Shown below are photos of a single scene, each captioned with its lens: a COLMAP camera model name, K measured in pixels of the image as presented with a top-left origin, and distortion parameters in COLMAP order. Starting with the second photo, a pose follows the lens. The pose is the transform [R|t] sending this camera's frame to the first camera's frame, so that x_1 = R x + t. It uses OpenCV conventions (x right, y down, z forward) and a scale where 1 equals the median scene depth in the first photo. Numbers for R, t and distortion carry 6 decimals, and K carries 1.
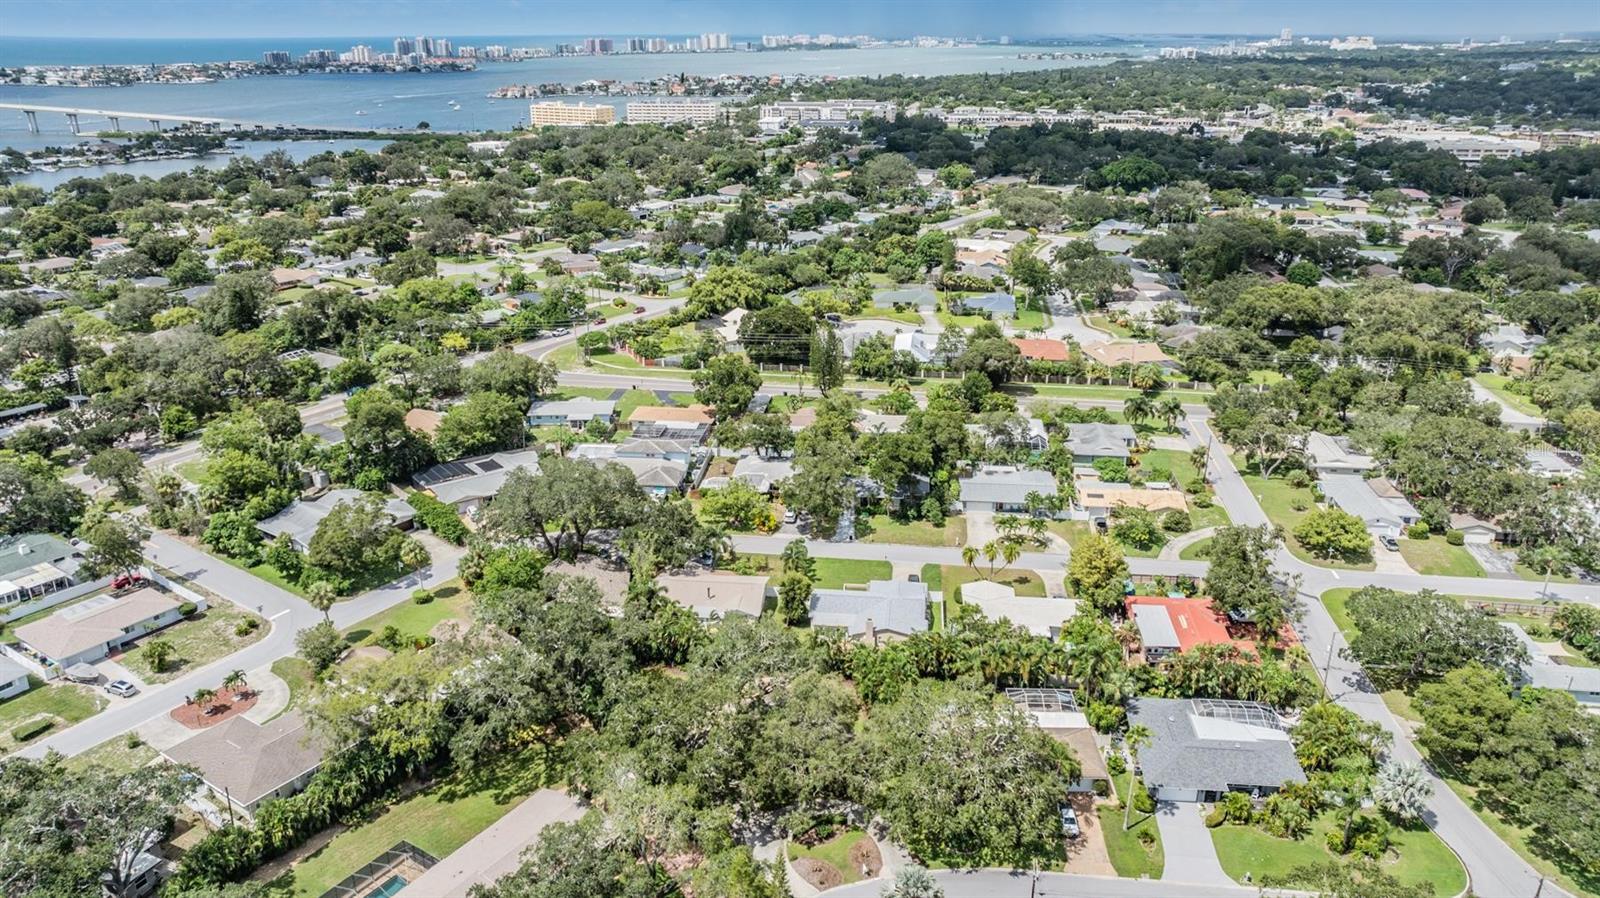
lens RADIAL K [[1154.4, 0, 789.8], [0, 1154.4, 448.4], [0, 0, 1]] dist [-0.019947, 0.003126]
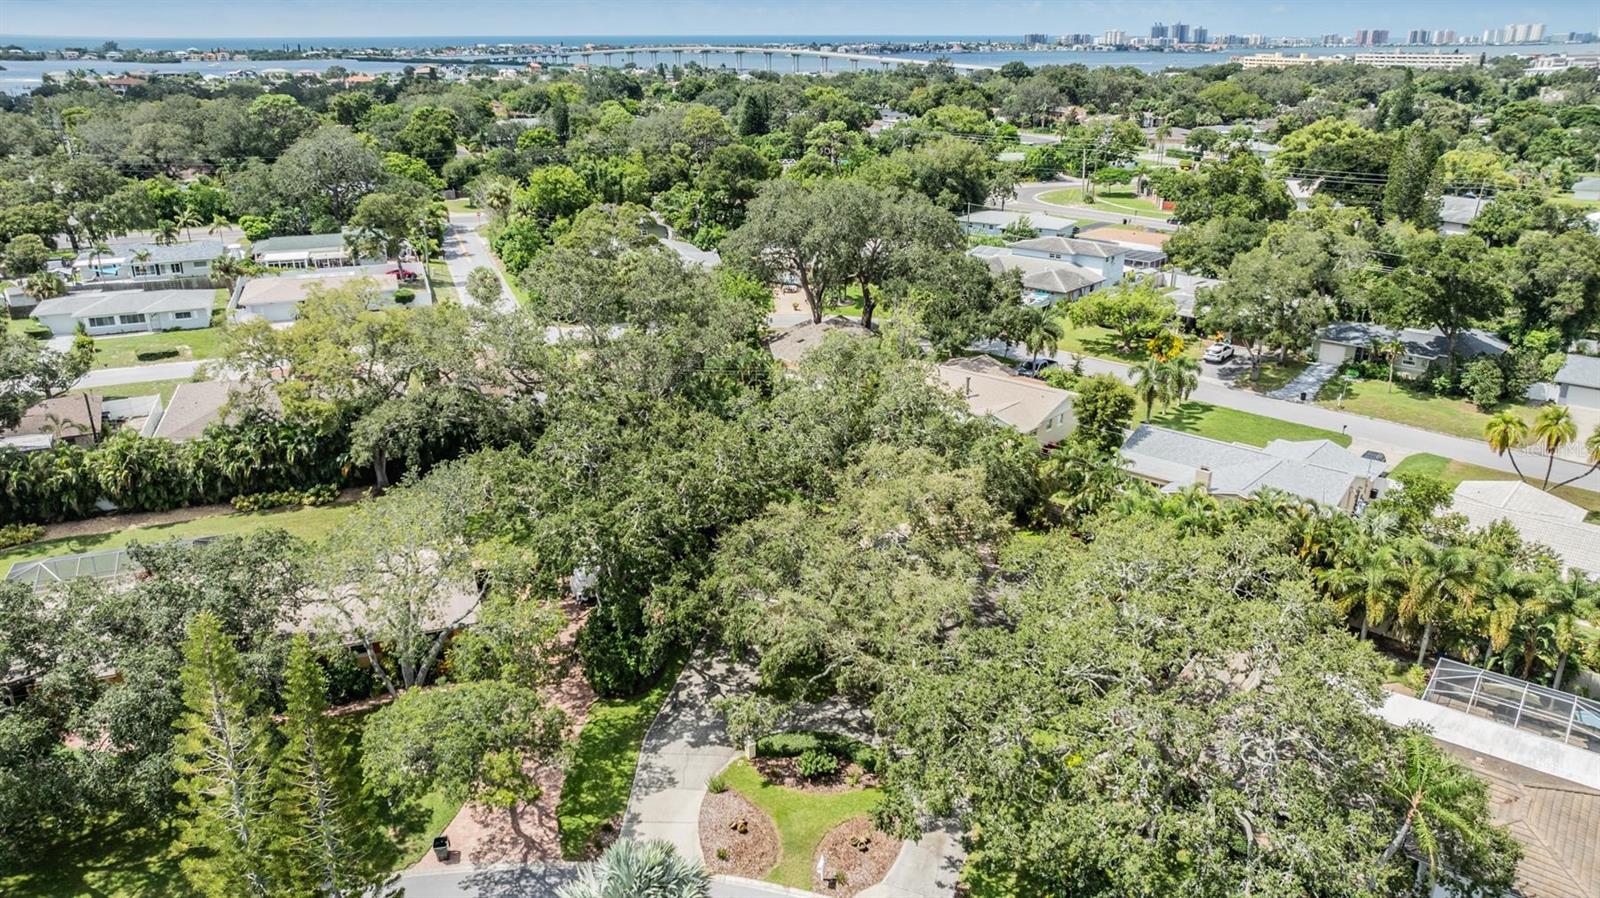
lens RADIAL K [[1133.1, 0, 791.7], [0, 1133.1, 452.7], [0, 0, 1]] dist [-0.022185, 0.002653]
pose [[0.814728, 0.205308, -0.542279, 0.121952], [-0.202987, 0.977026, 0.064933, 0.094275], [0.543152, 0.057173, 0.837686, 0.313093]]
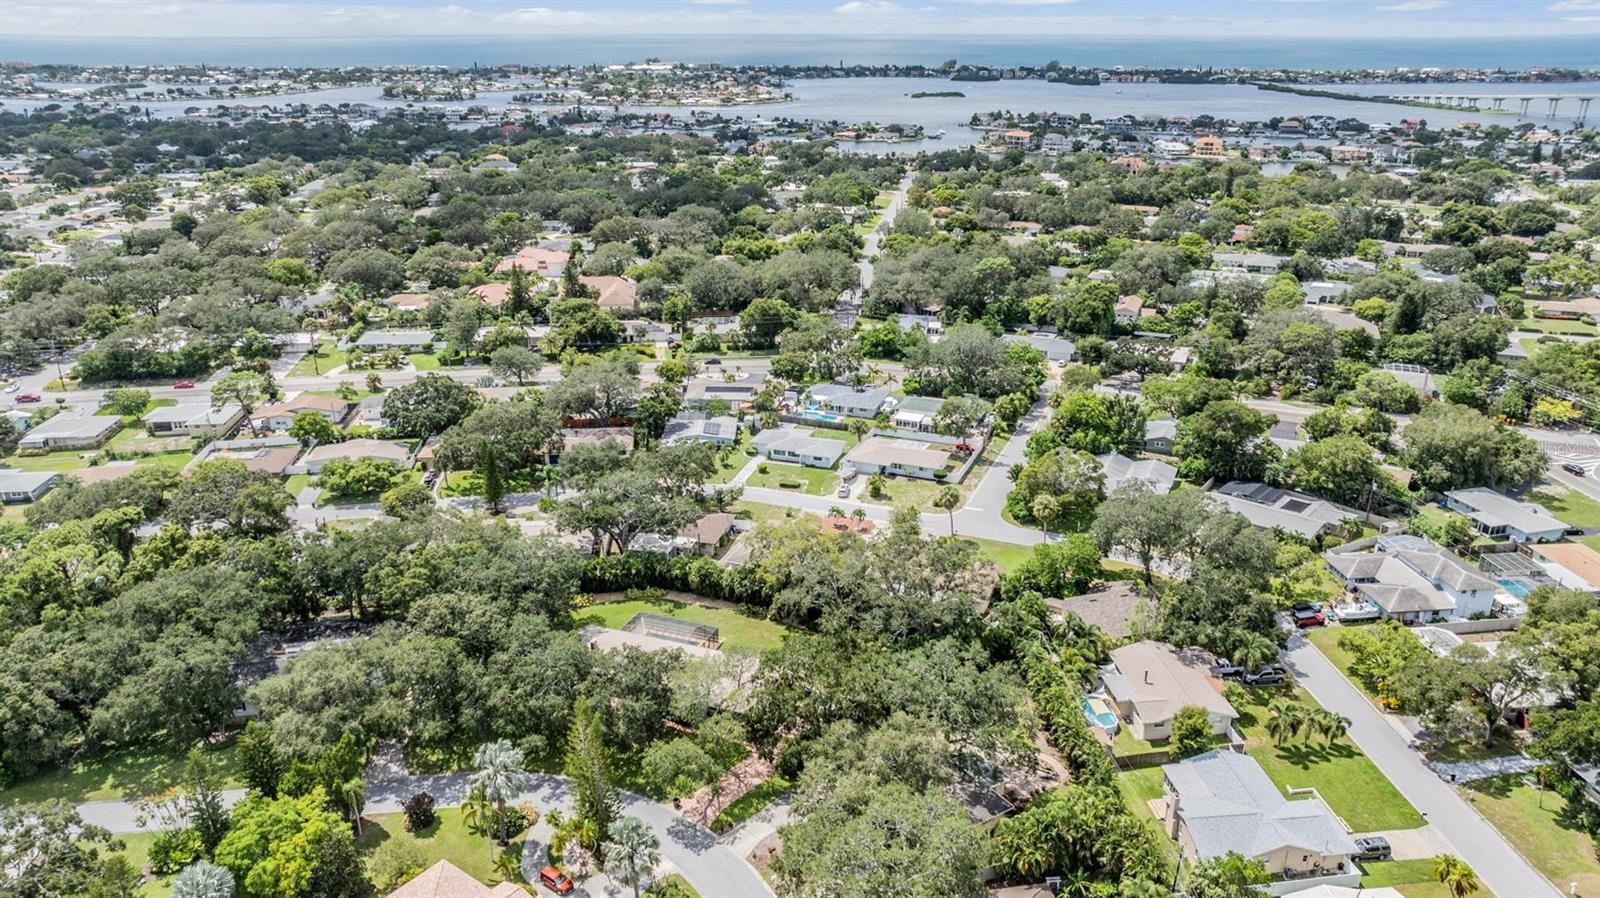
lens RADIAL K [[1133.1, 0, 791.7], [0, 1133.1, 452.7], [0, 0, 1]] dist [-0.022185, 0.002653]
pose [[0.199798, 0.344657, -0.917220, 0.407844], [-0.333250, 0.904193, 0.267171, -0.112975], [0.921426, 0.252283, 0.295513, 0.309893]]
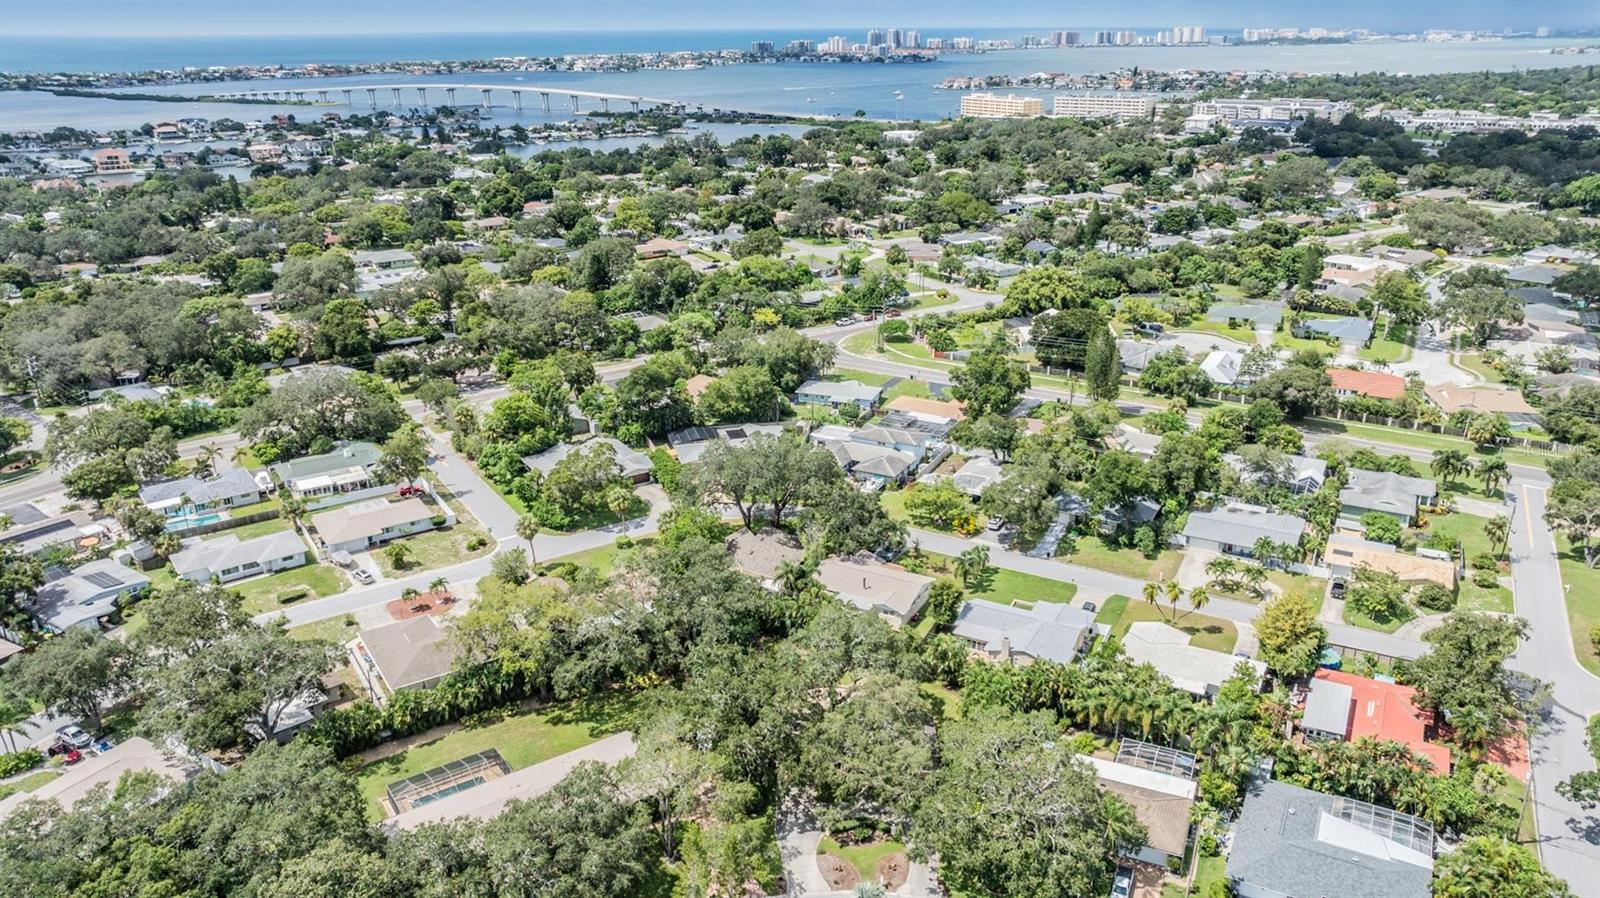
lens RADIAL K [[1143.6, 0, 788.0], [0, 1143.6, 445.5], [0, 0, 1]] dist [-0.022356, 0.000958]
pose [[0.924382, 0.128089, -0.359321, 0.143317], [-0.125591, 0.991616, 0.030394, -0.010992], [0.360201, 0.017032, 0.932719, 0.028023]]
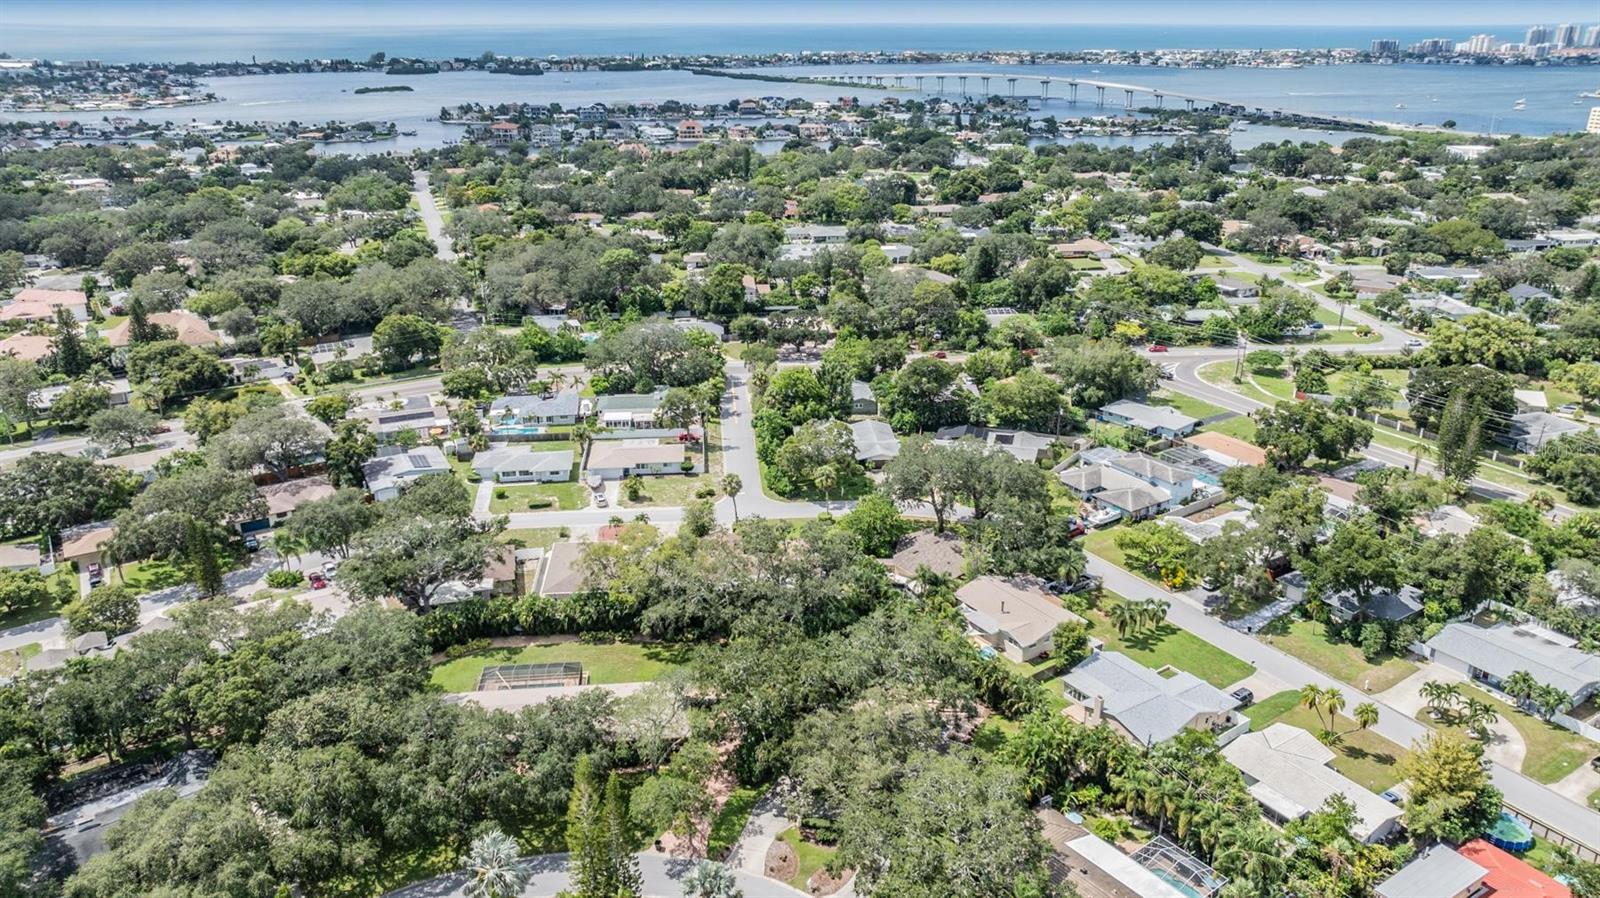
lens RADIAL K [[1143.6, 0, 788.0], [0, 1143.6, 445.5], [0, 0, 1]] dist [-0.022356, 0.000958]
pose [[0.628736, 0.273287, -0.728015, 0.321173], [-0.265197, 0.955441, 0.129627, -0.053722], [0.731001, 0.111566, 0.673195, 0.143631]]
